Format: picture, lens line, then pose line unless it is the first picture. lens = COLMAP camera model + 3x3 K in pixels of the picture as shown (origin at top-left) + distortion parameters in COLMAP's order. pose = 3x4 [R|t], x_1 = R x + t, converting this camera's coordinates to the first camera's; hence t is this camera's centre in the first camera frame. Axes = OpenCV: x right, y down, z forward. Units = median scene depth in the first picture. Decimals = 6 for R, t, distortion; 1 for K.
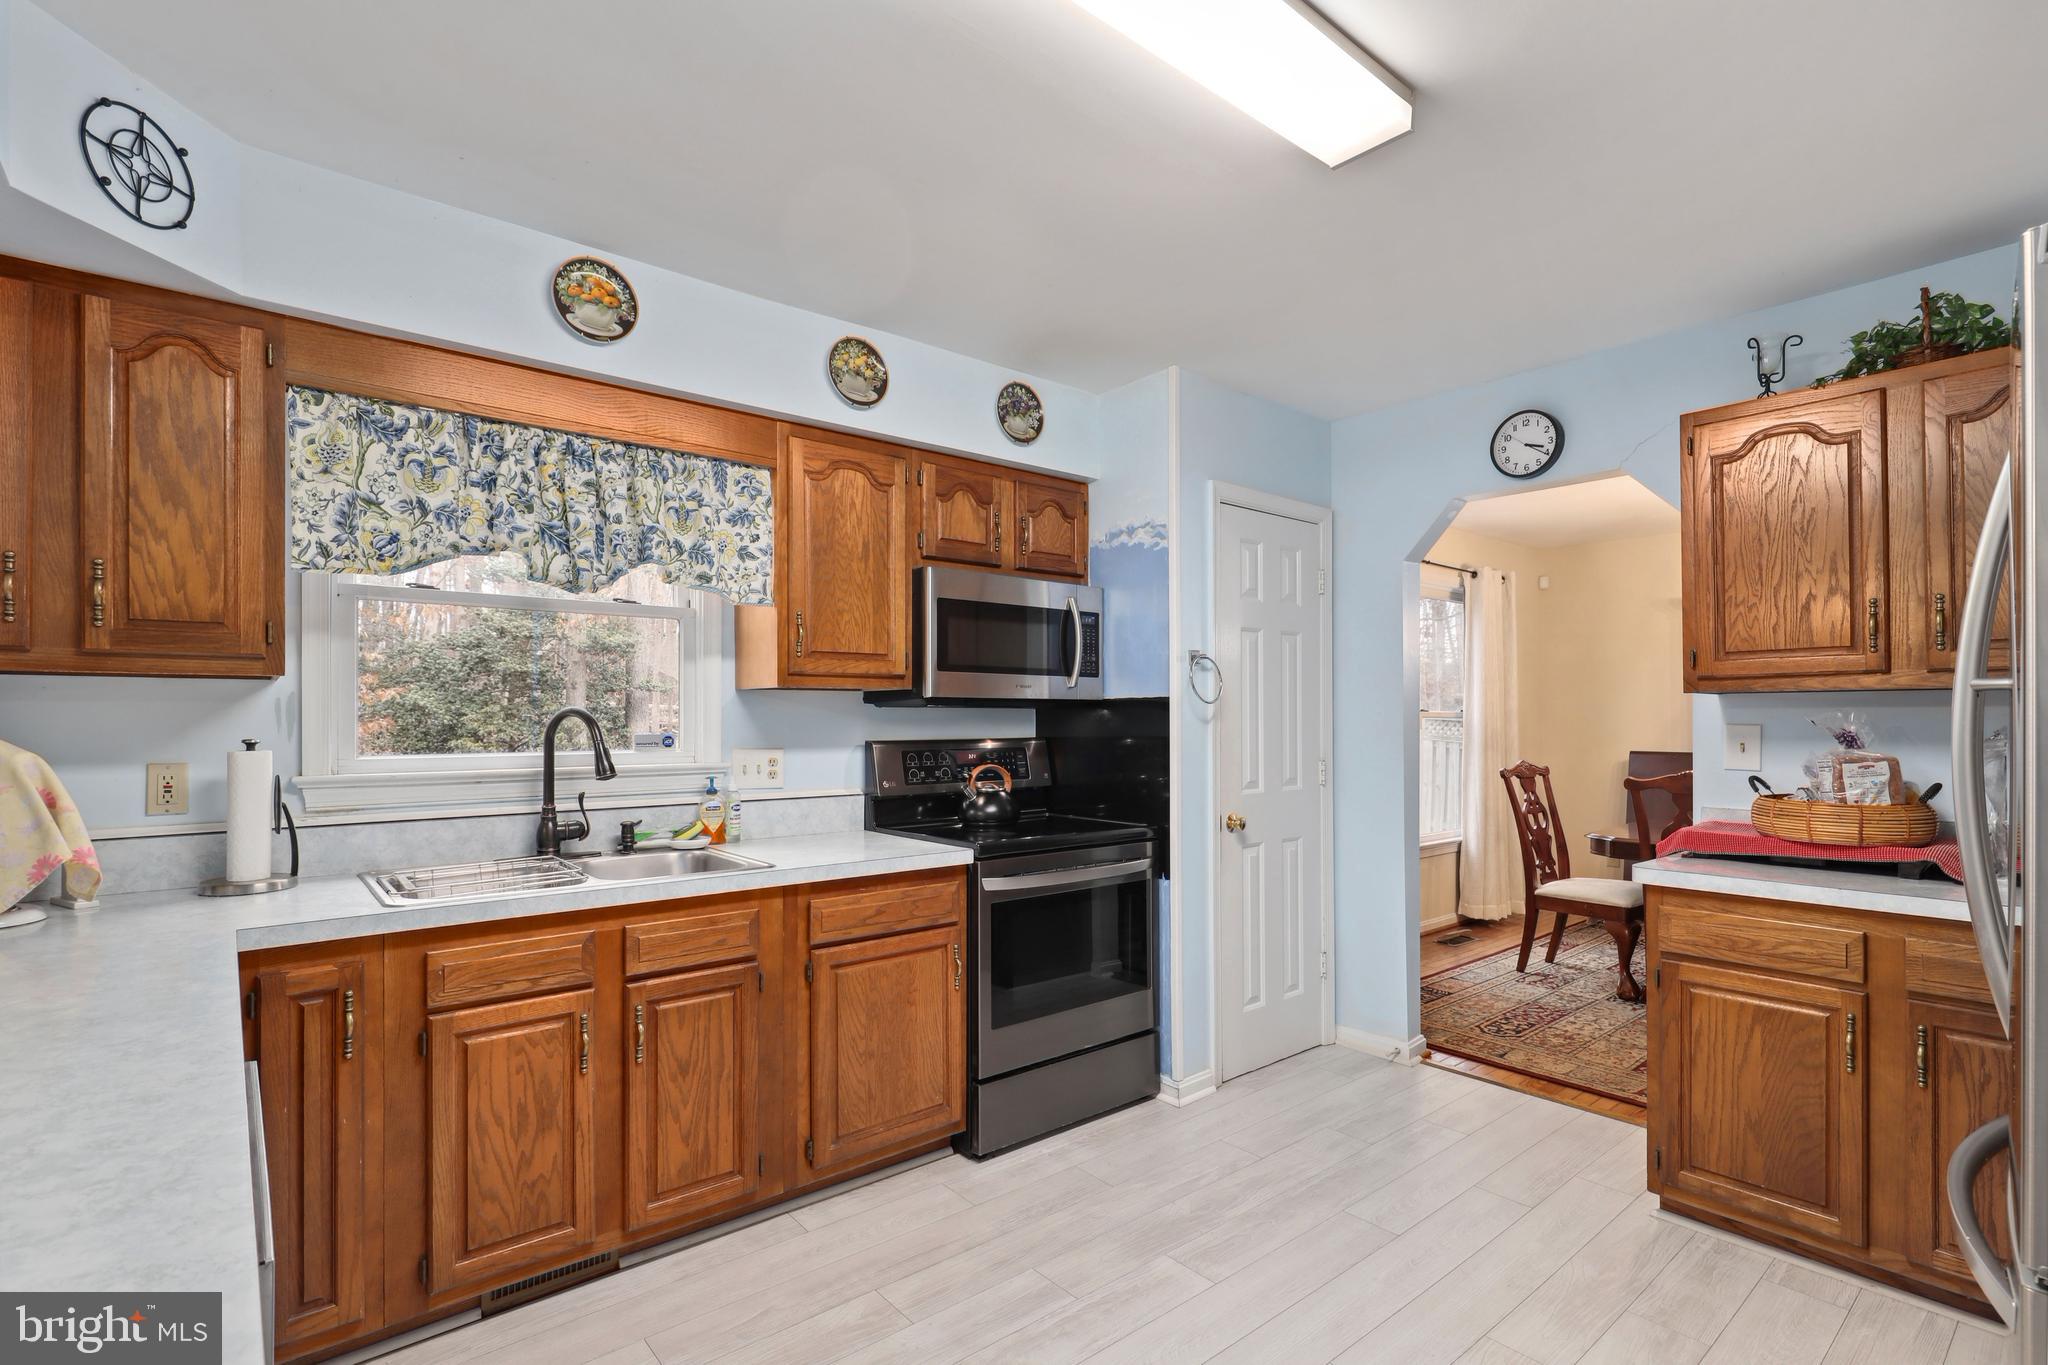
lens RADIAL K [[990.5, 0, 1044.6], [0, 990.5, 716.0], [0, 0, 1]] dist [0.001880, -0.000502]
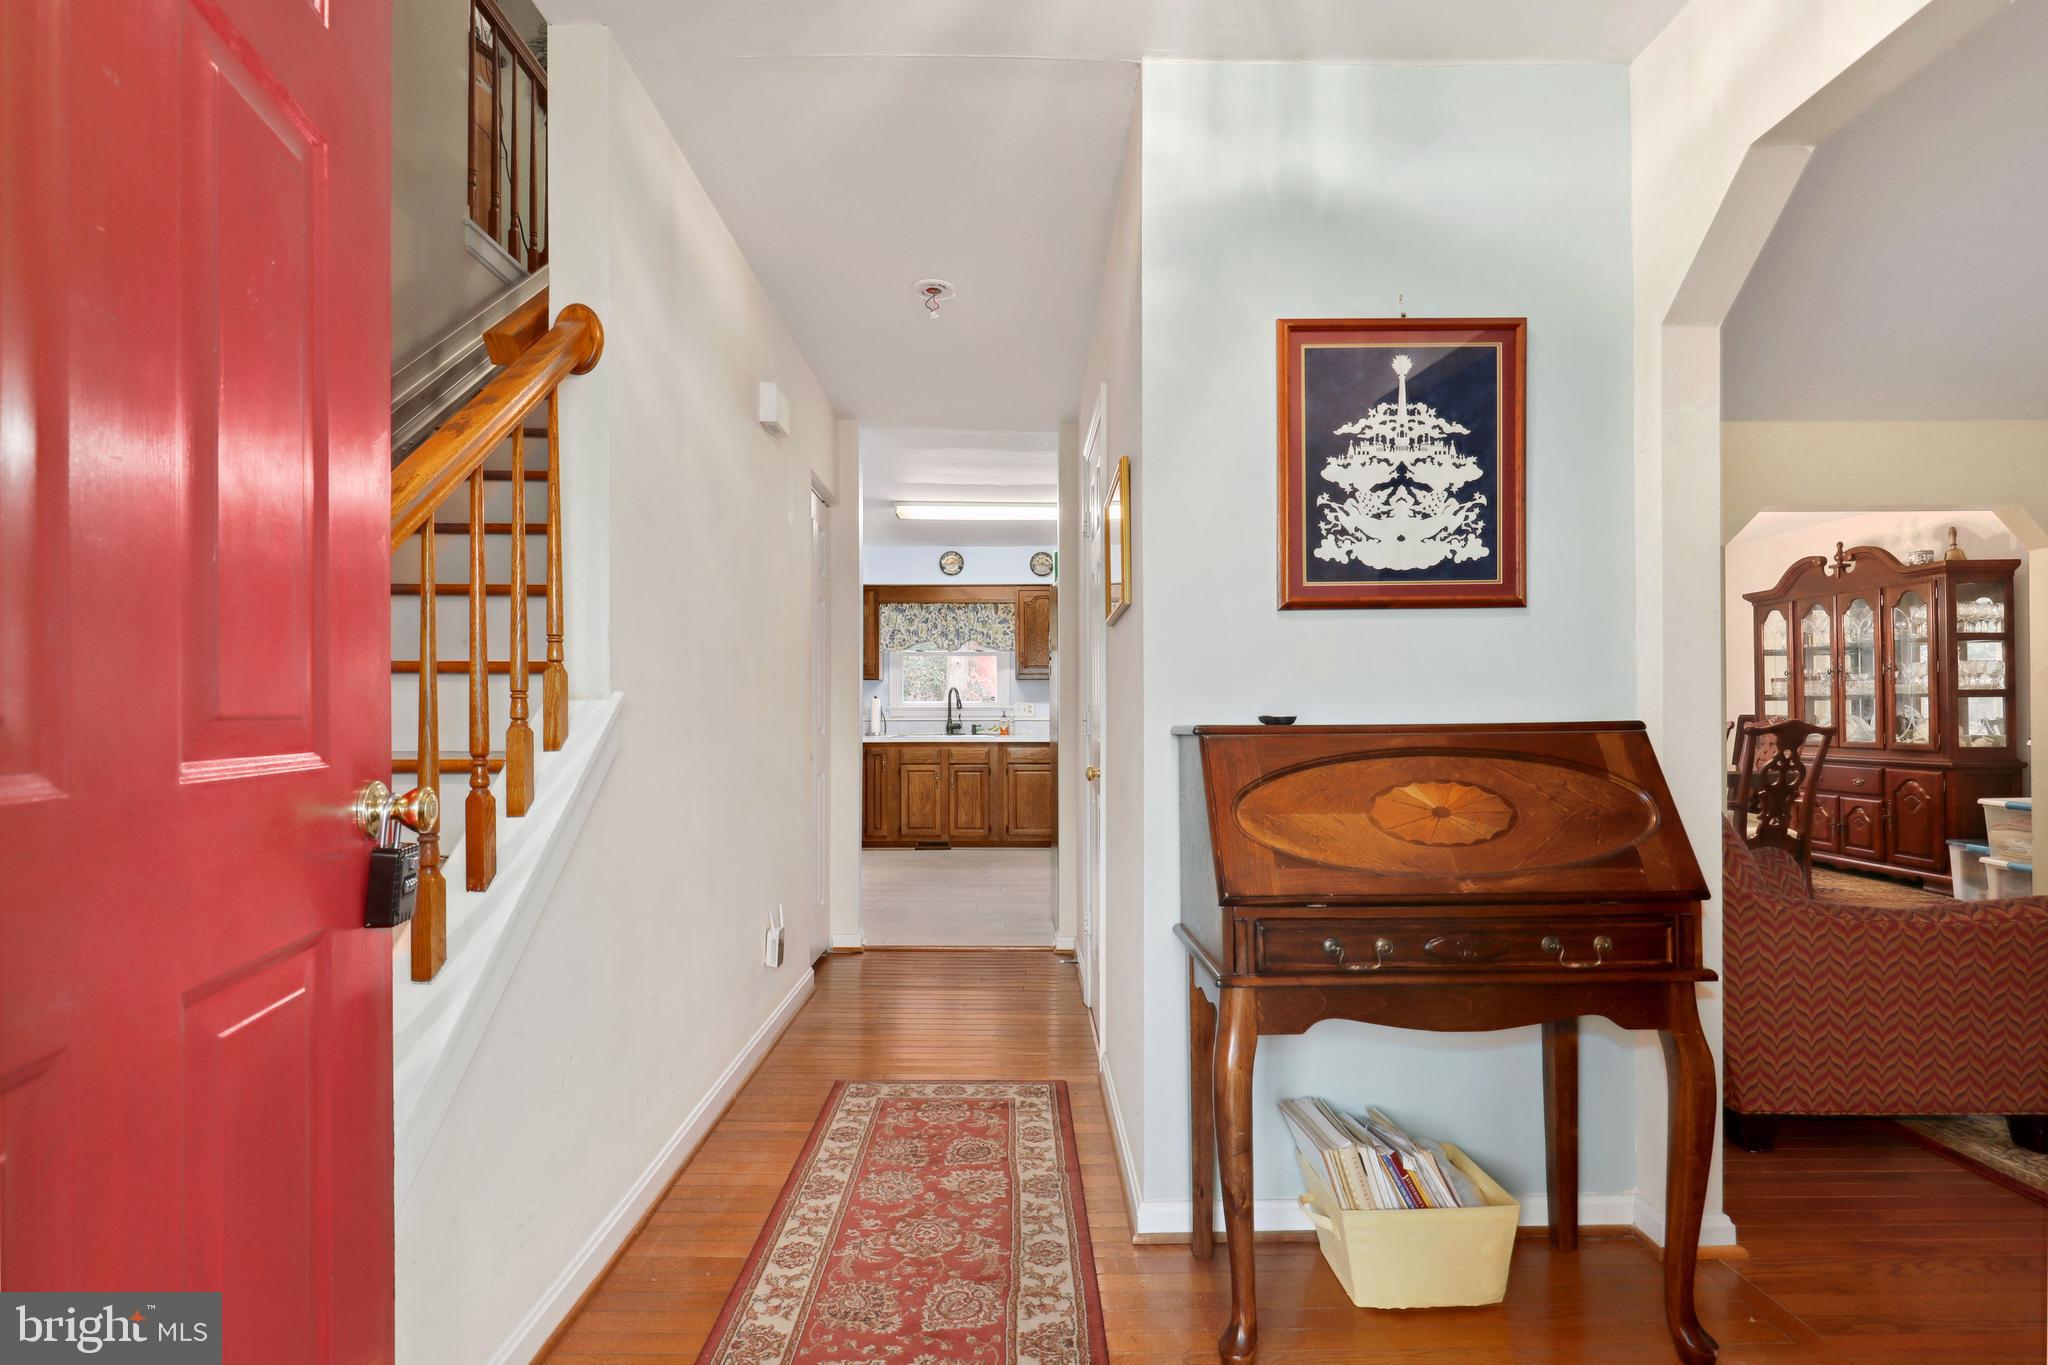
lens RADIAL K [[931.9, 0, 1017.7], [0, 931.9, 700.9], [0, 0, 1]] dist [-0.002376, 0.000337]
pose [[0.768440, -0.007939, -0.639872, 1.755943], [0.004316, 0.999965, -0.007222, 0.065342], [0.639907, 0.002788, 0.768447, -1.286550]]
